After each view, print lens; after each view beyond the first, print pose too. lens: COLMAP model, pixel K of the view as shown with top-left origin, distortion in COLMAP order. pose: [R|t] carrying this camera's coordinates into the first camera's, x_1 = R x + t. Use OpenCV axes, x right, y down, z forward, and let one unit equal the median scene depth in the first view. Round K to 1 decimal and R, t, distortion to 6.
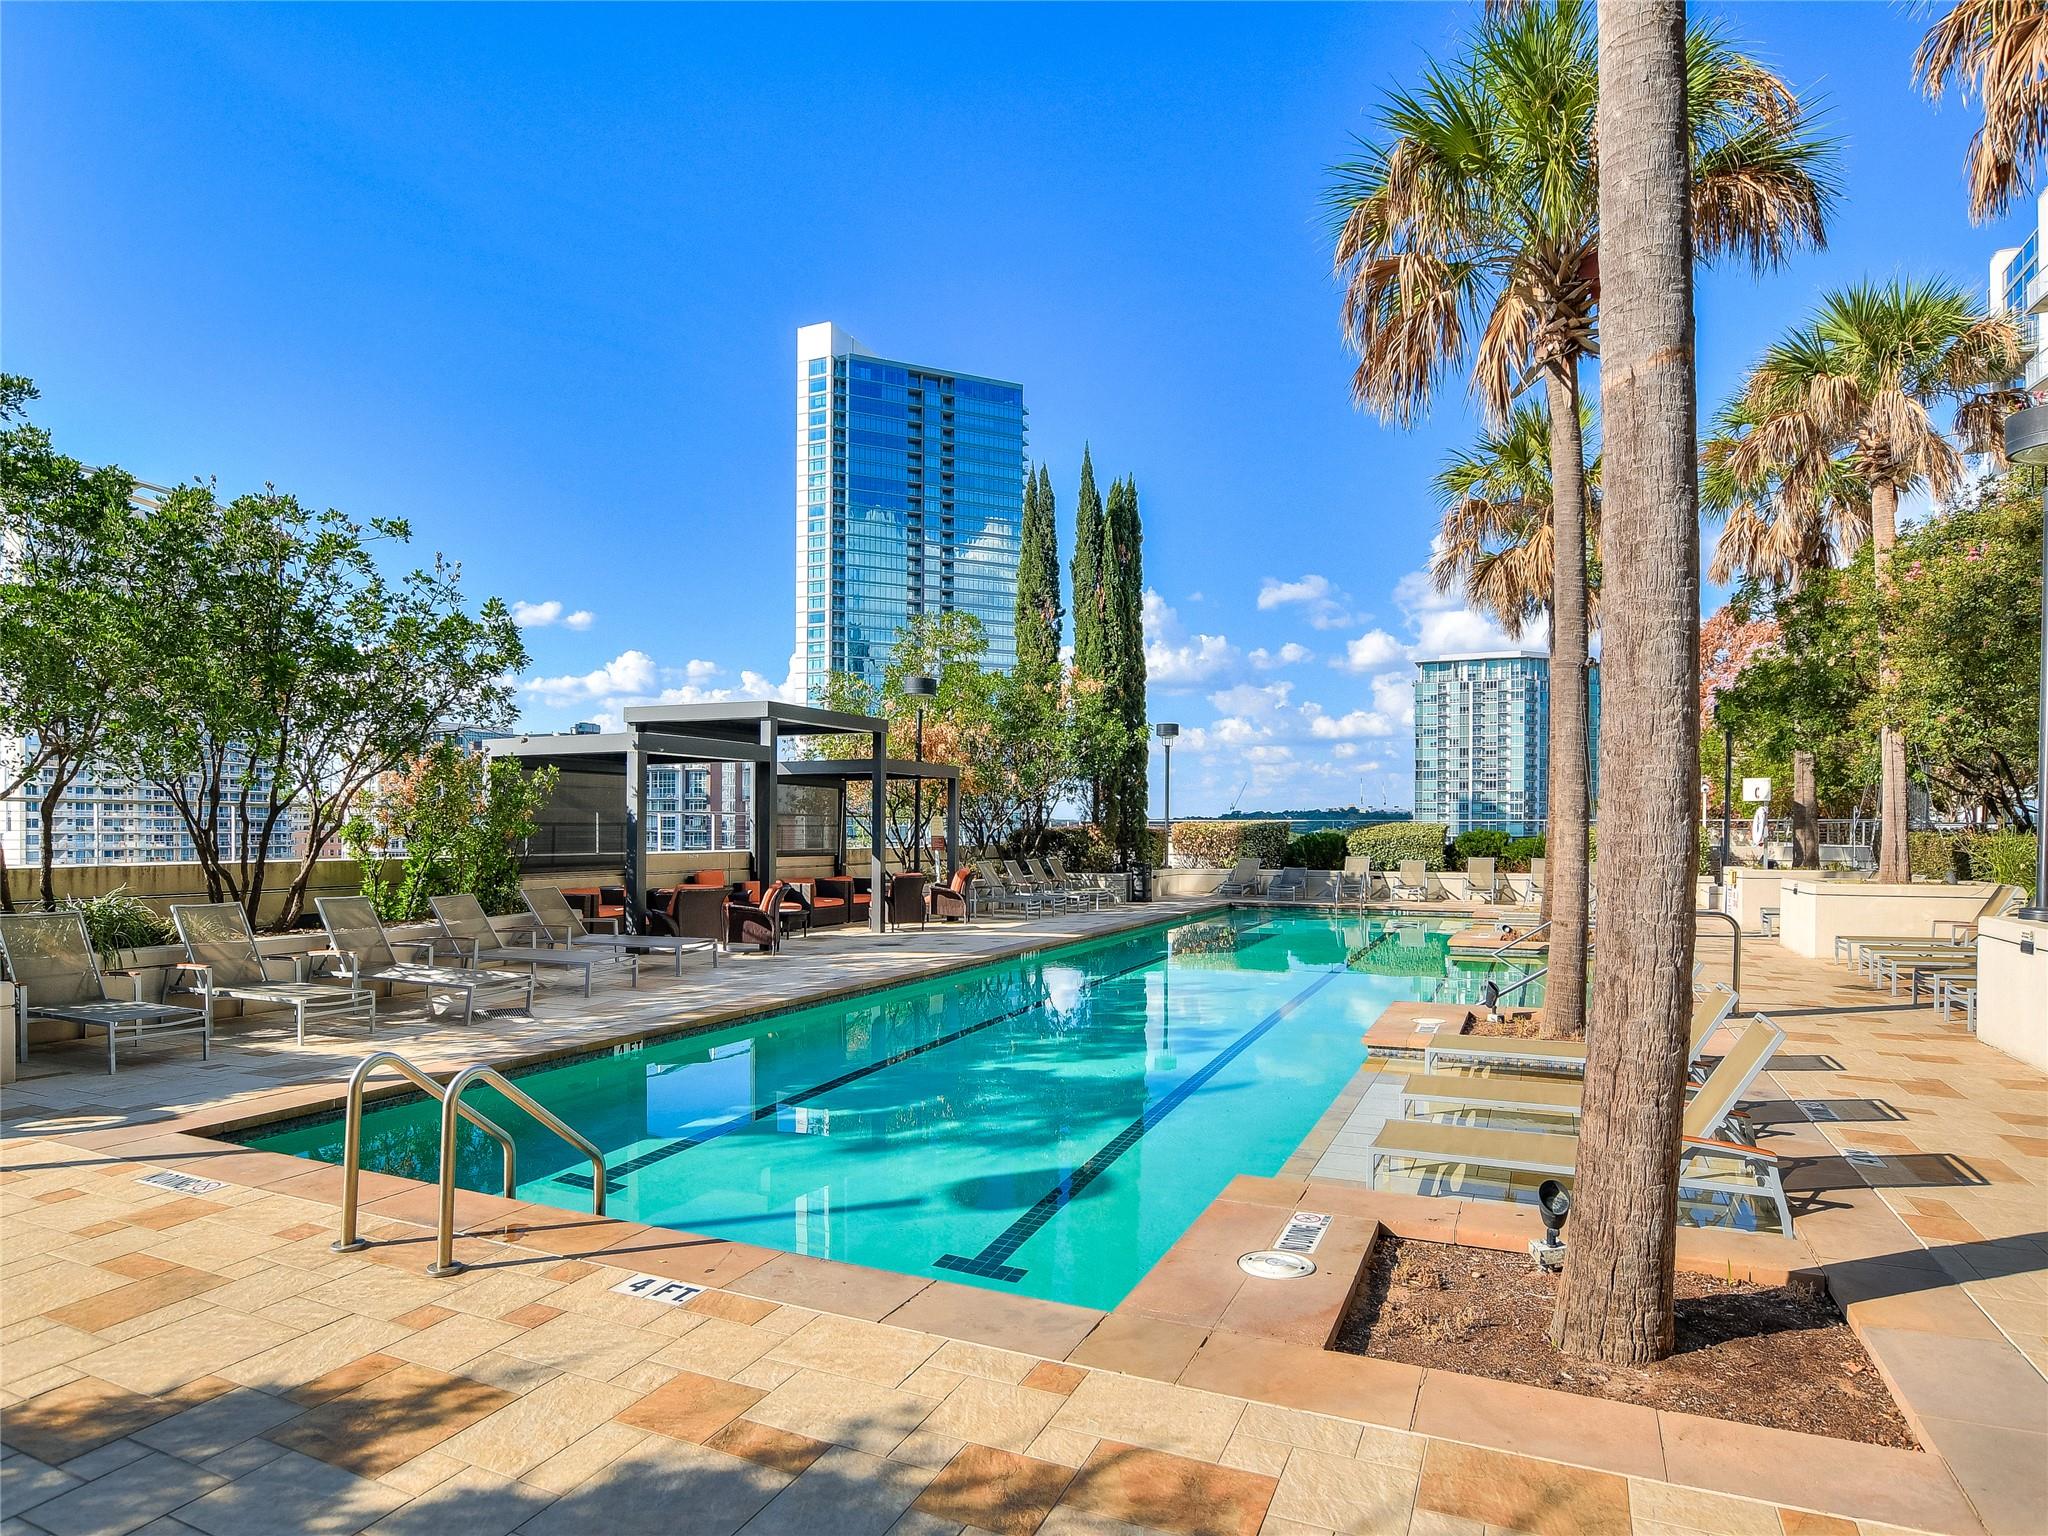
lens RADIAL K [[1166.0, 0, 1017.4], [0, 1166.0, 808.5], [0, 0, 1]] dist [-0.026198, 0.001449]
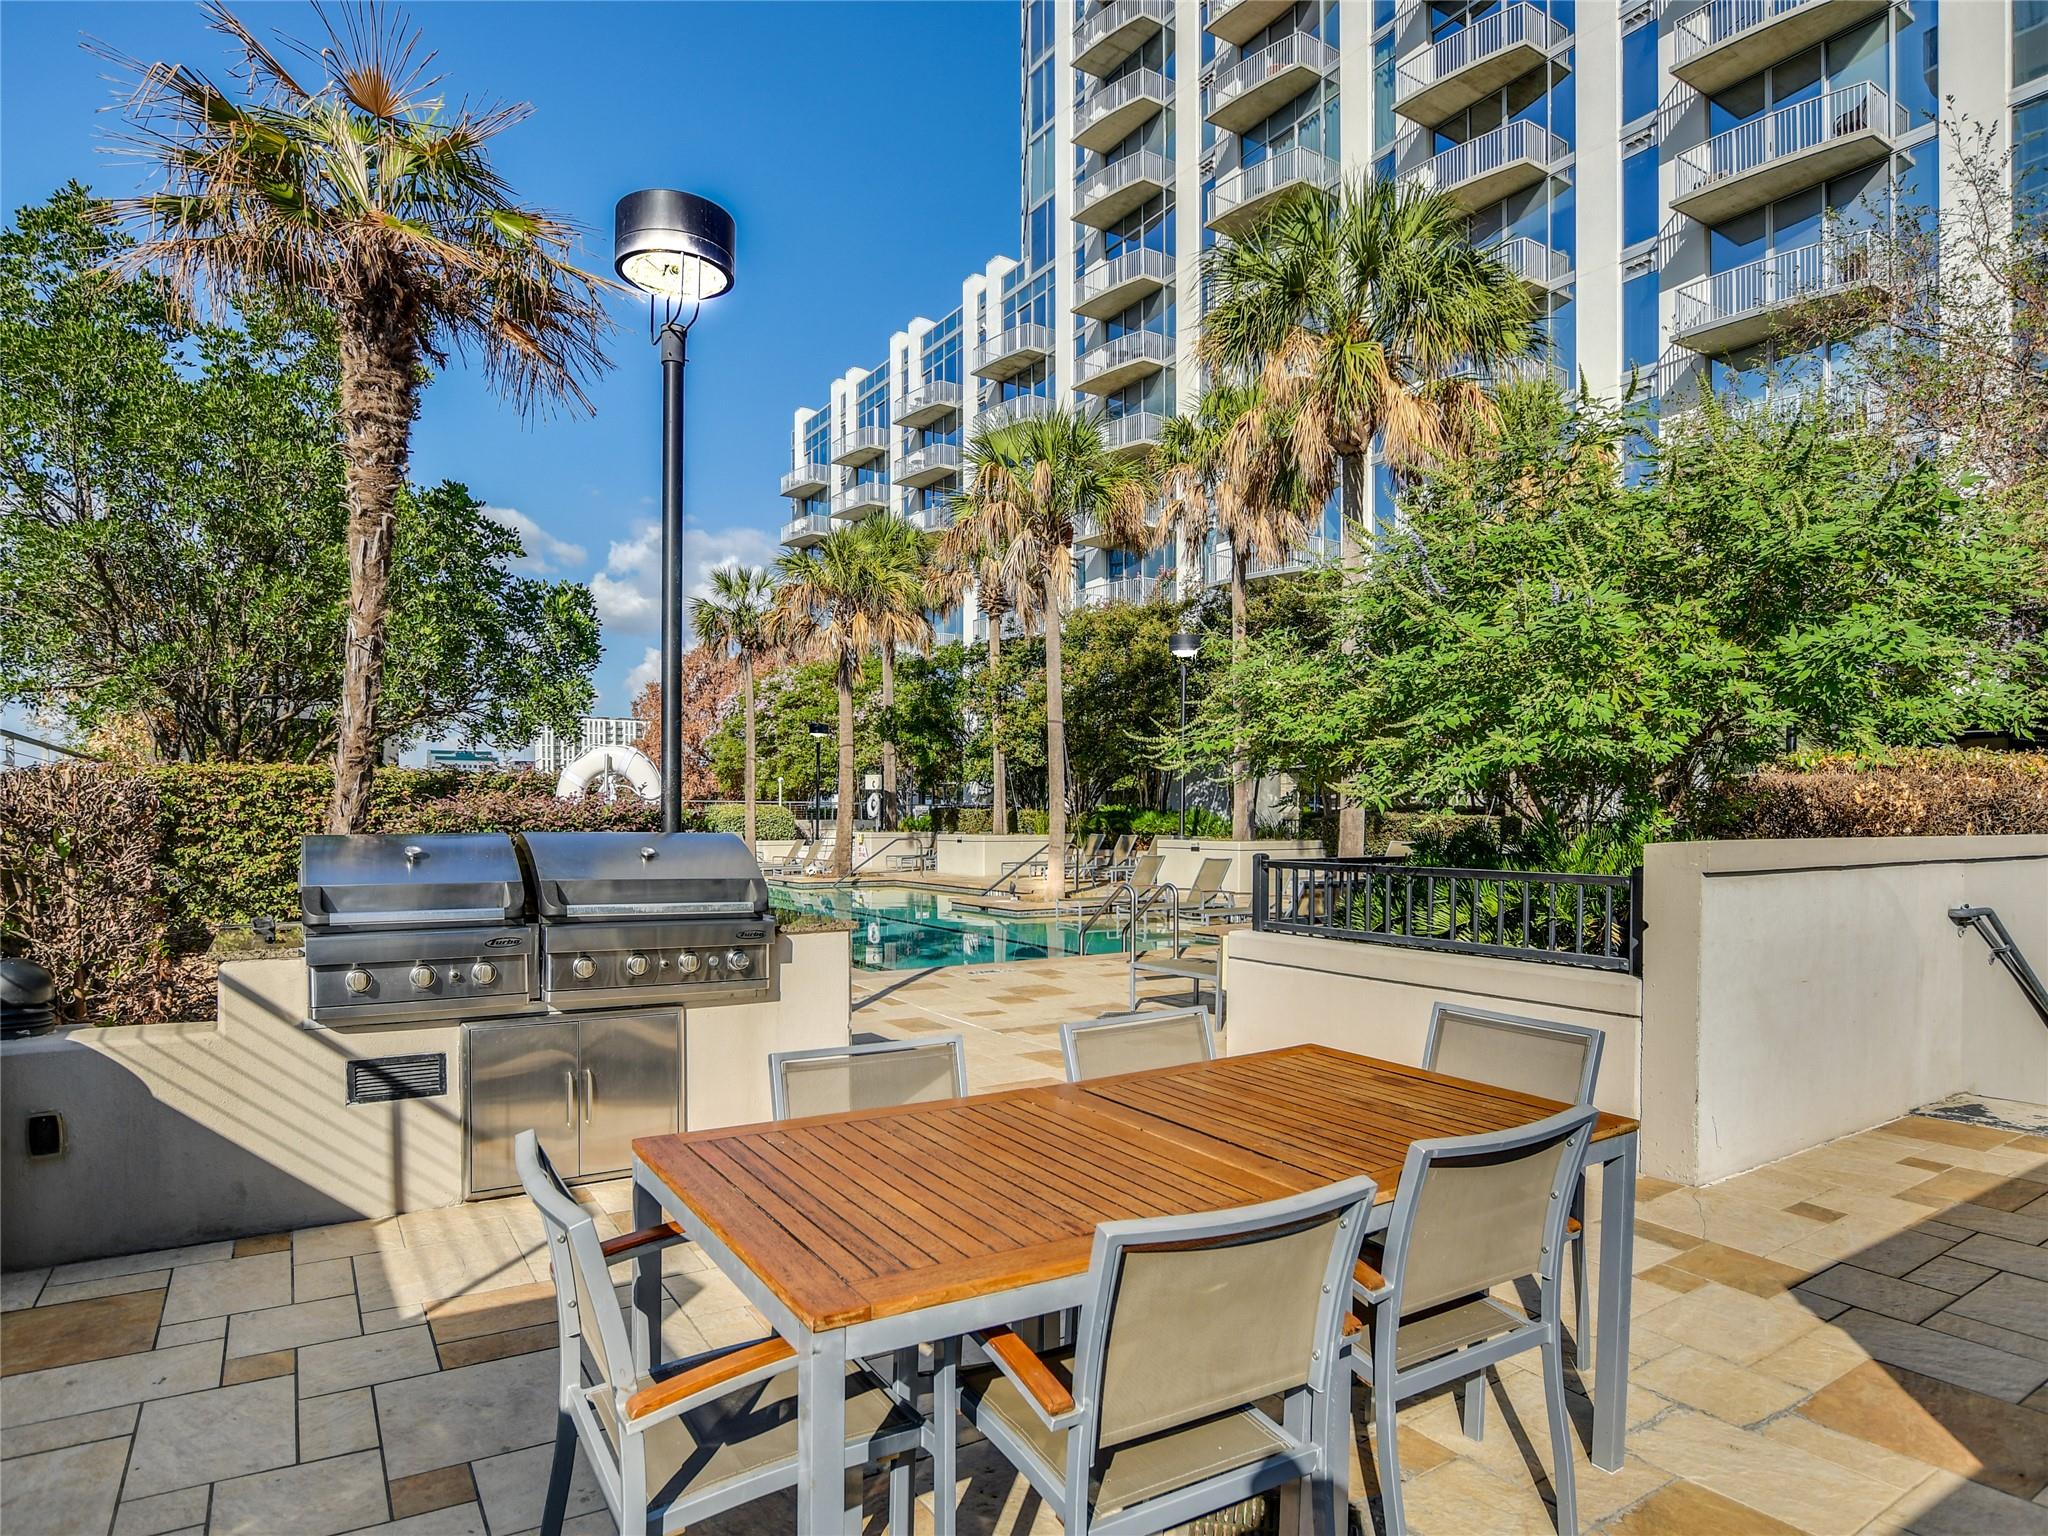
lens RADIAL K [[1135.4, 0, 1024.0], [0, 1135.4, 768.0], [0, 0, 1]] dist [-0.025741, 0.001911]
pose [[0.542208, 0.034845, 0.839521, -0.397726], [-0.015172, 0.999383, -0.031681, 0.007304], [-0.840107, 0.004440, 0.542402, -0.014496]]
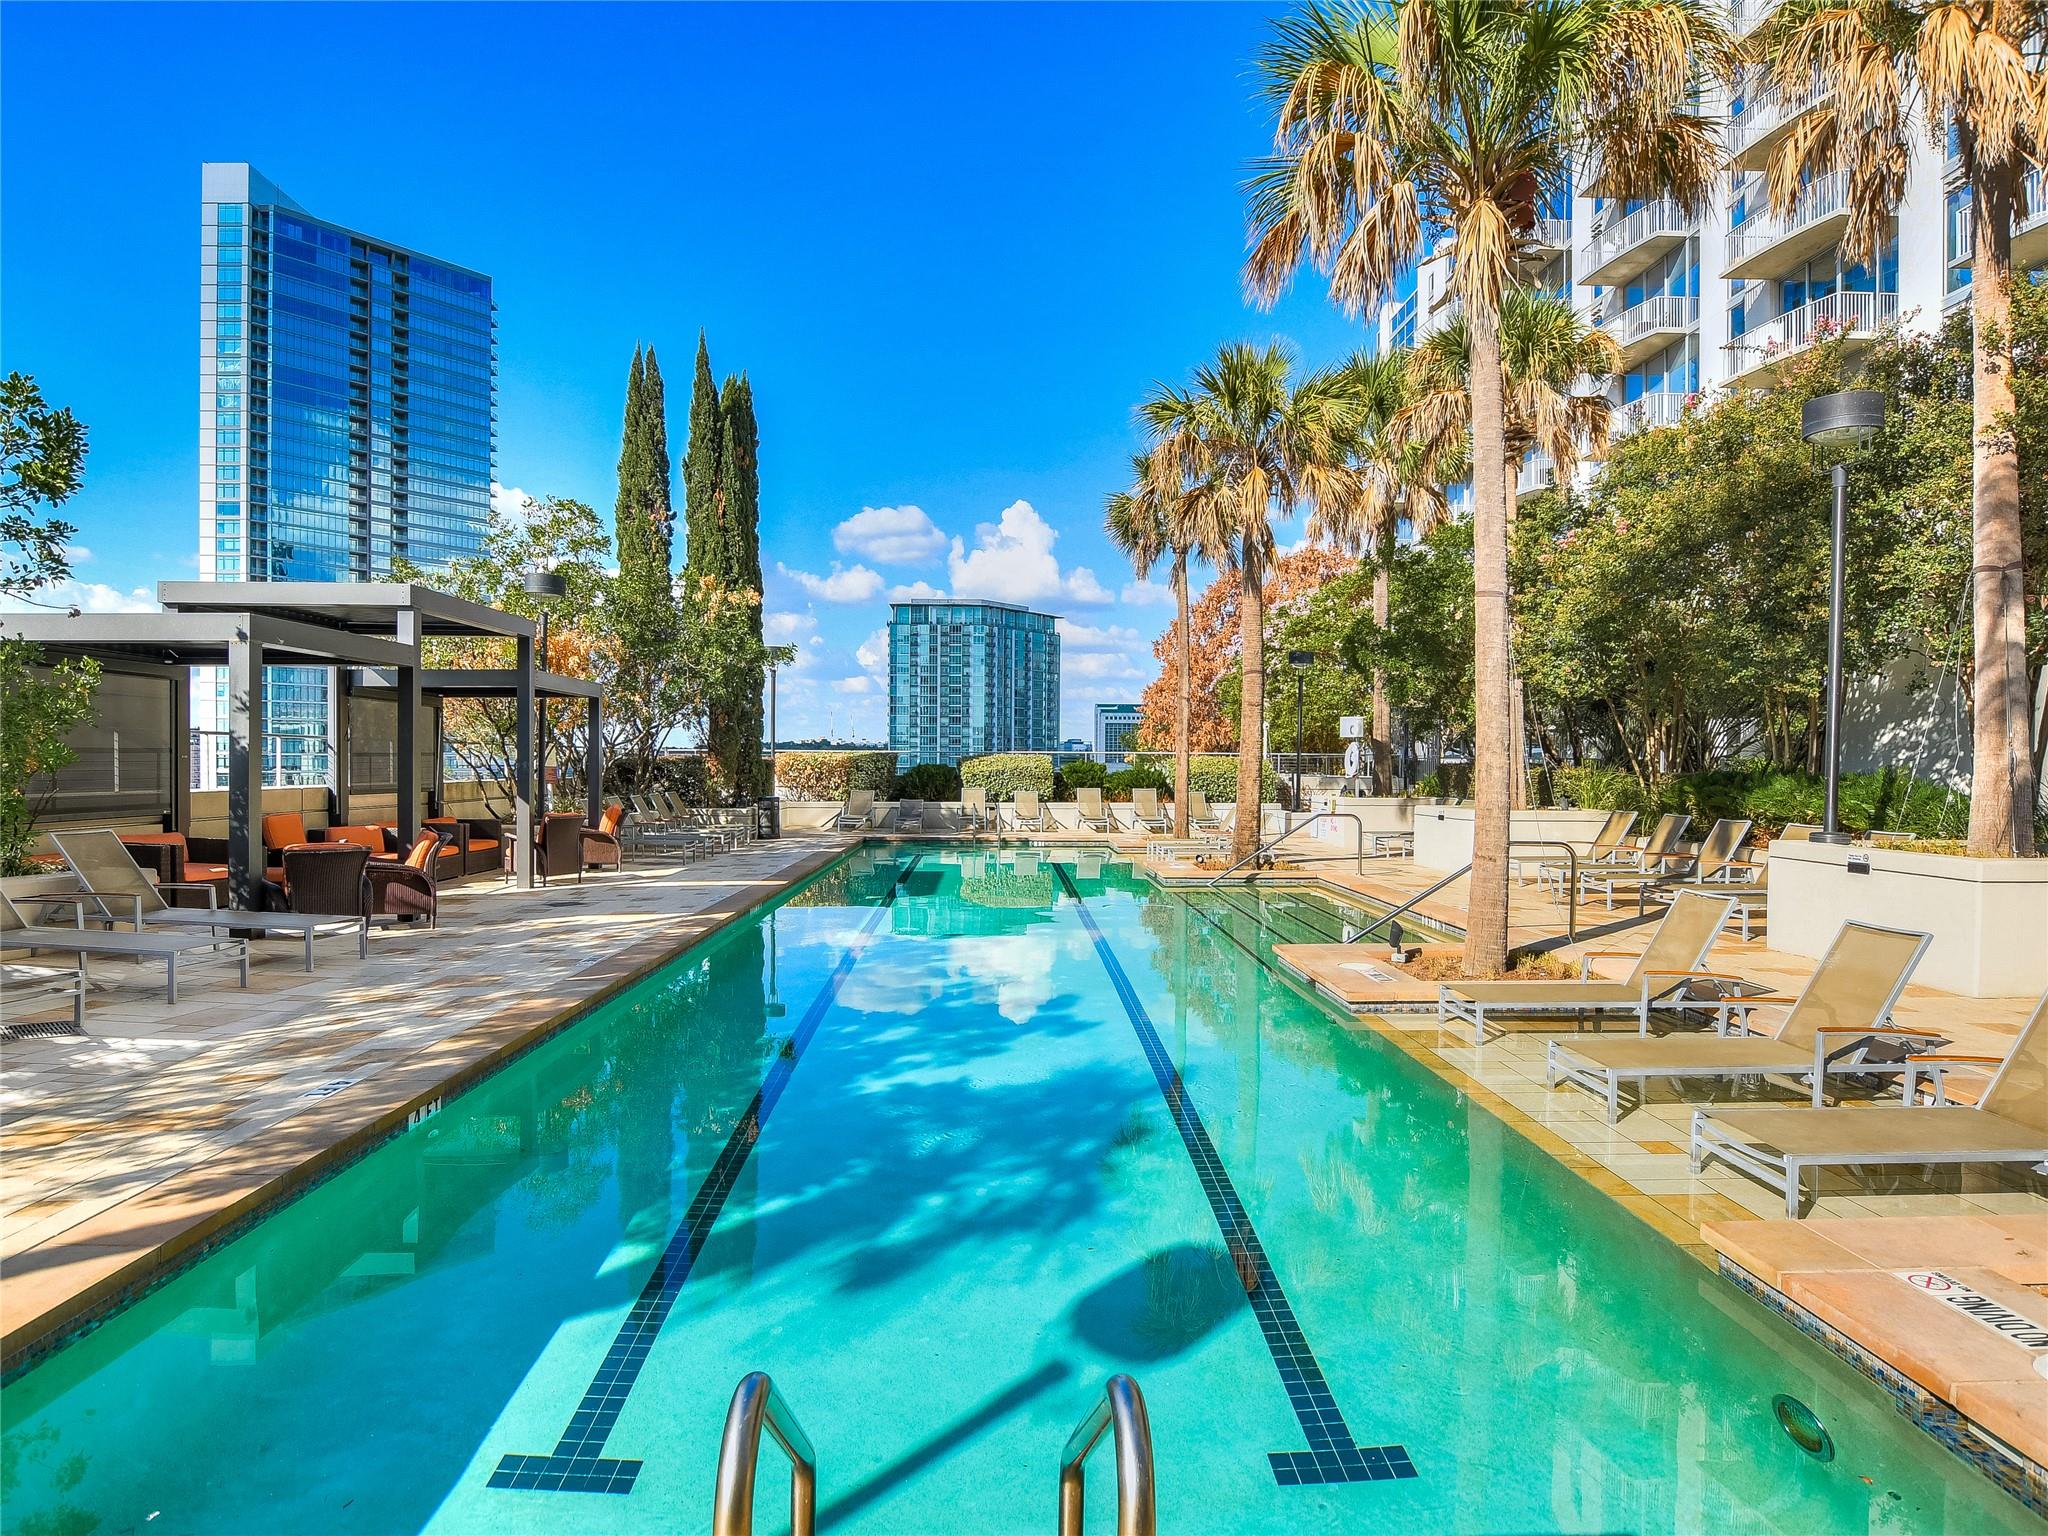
lens RADIAL K [[1135.4, 0, 1024.0], [0, 1135.4, 768.0], [0, 0, 1]] dist [-0.025741, 0.001911]
pose [[0.900103, 0.001139, 0.435675, -0.093710], [-0.012031, 0.999680, 0.022244, 0.001775], [-0.435511, -0.025264, 0.899829, 0.099215]]
